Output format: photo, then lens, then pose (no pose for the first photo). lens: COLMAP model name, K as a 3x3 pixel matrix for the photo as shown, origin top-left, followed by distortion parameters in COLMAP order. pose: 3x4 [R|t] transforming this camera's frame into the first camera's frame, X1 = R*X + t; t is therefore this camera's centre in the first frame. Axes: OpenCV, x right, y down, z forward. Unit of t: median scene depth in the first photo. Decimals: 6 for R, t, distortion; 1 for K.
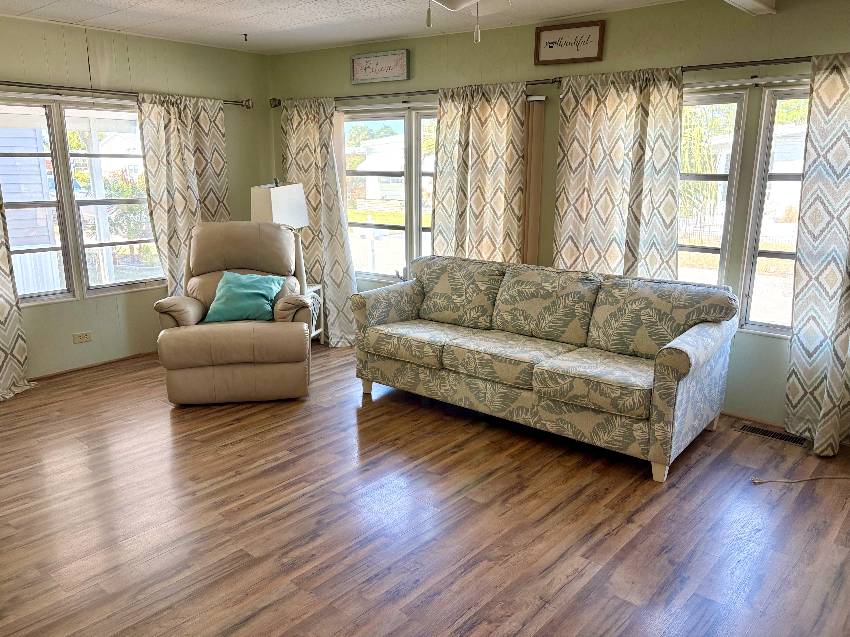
lens RADIAL K [[660.5, 0, 425.0], [0, 660.5, 318.5], [0, 0, 1]] dist [0.003744, -0.001584]
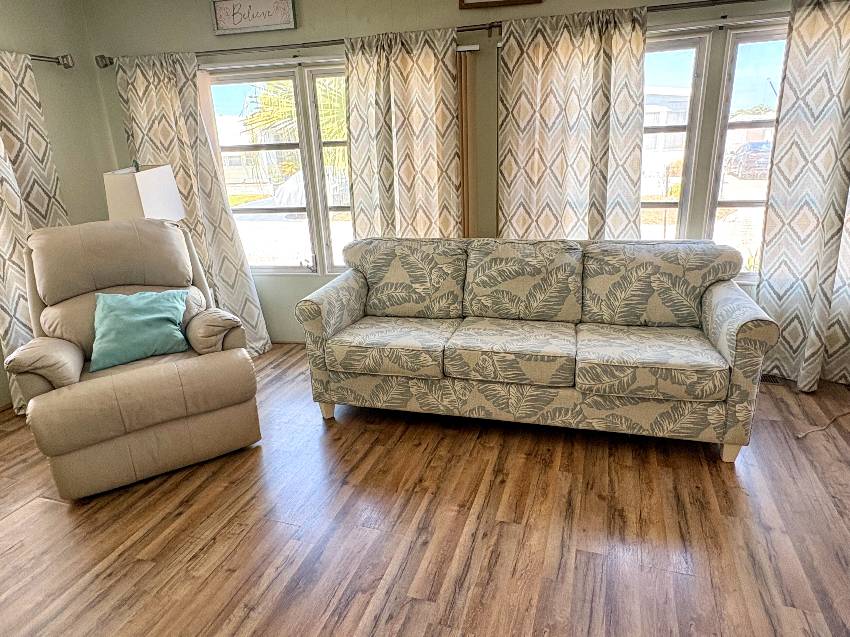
lens RADIAL K [[549.2, 0, 425.0], [0, 549.2, 318.5], [0, 0, 1]] dist [-0.024840, 0.026048]
pose [[0.921037, -0.159887, 0.355145, -0.207472], [0.131760, 0.986000, 0.102193, -0.063530], [-0.366512, -0.047330, 0.929209, 0.344093]]
